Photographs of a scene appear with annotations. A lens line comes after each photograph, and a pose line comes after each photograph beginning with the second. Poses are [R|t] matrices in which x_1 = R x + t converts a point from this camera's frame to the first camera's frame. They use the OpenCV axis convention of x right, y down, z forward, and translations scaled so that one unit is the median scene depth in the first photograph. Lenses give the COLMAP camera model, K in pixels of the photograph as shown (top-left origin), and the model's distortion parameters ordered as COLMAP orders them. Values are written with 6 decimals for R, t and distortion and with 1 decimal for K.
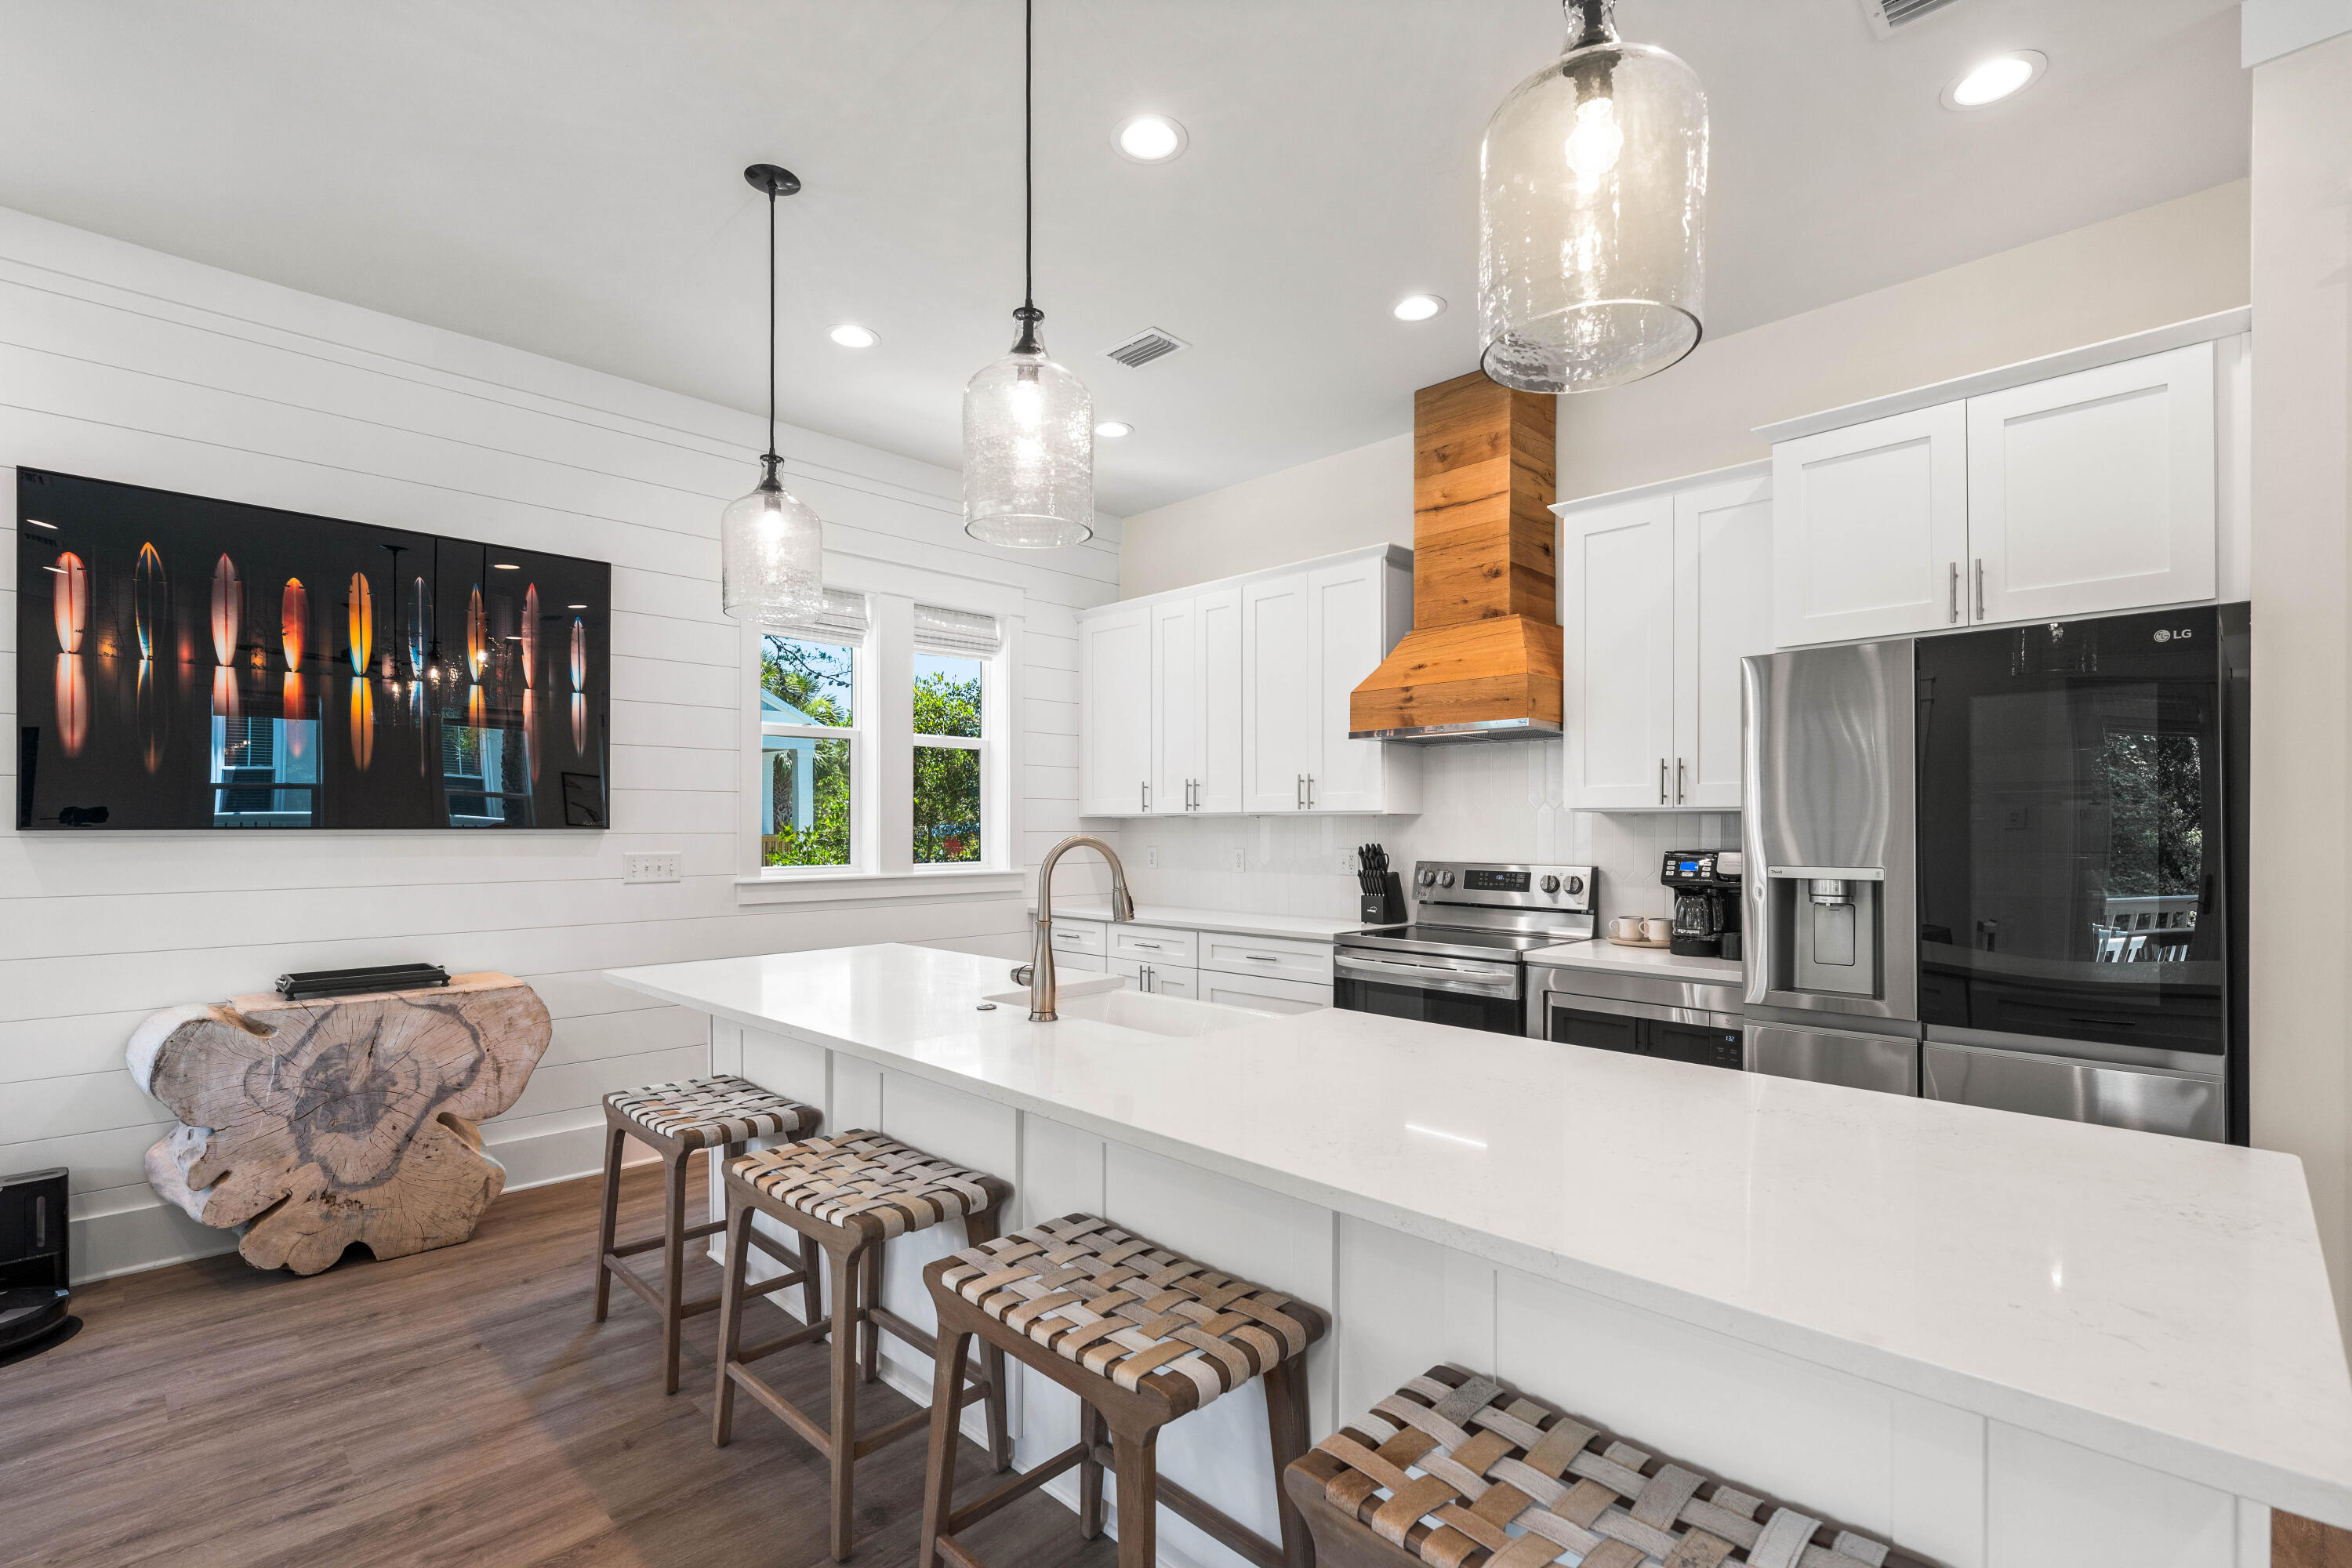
lens RADIAL K [[1054.7, 0, 1173.2], [0, 1054.7, 821.2], [0, 0, 1]] dist [-0.001308, -0.000416]
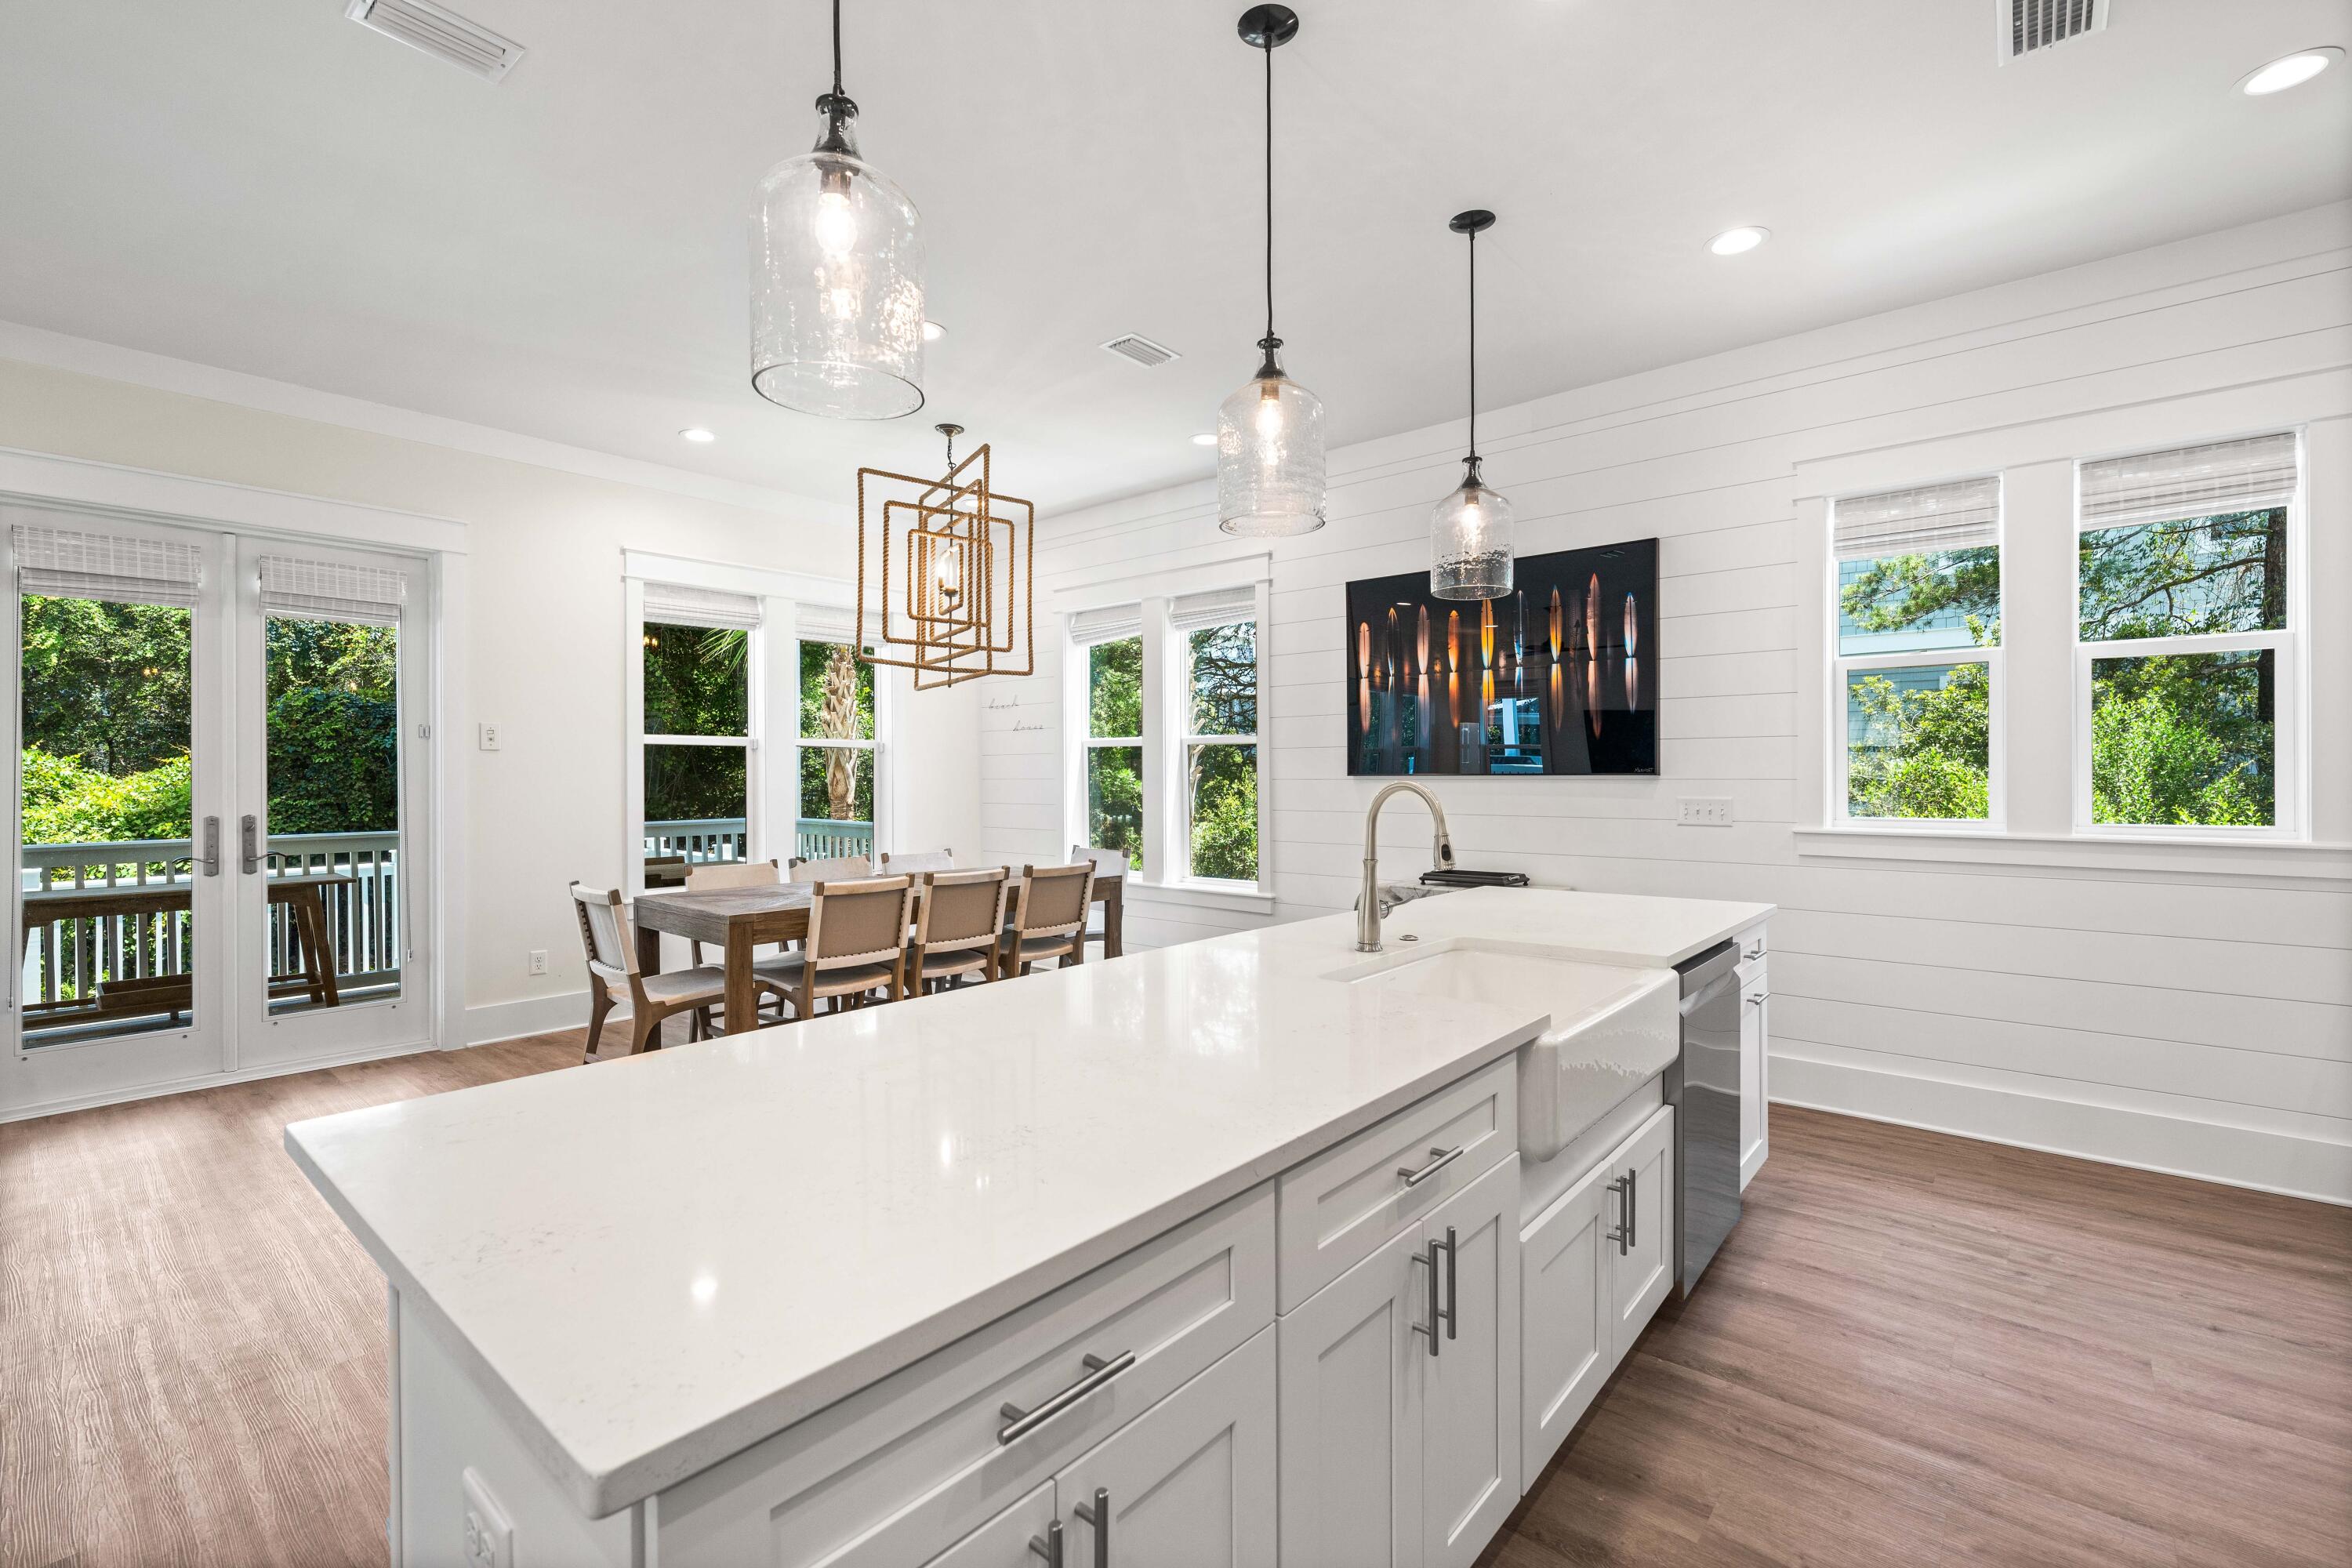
lens RADIAL K [[1032.6, 0, 1176.0], [0, 1032.6, 784.0], [0, 0, 1]] dist [0.000617, 0.000217]
pose [[0.074946, 0.005874, -0.997170, 0.638542], [0.005292, 0.999966, 0.006288, 0.008980], [0.997174, -0.005748, 0.074913, 0.494471]]
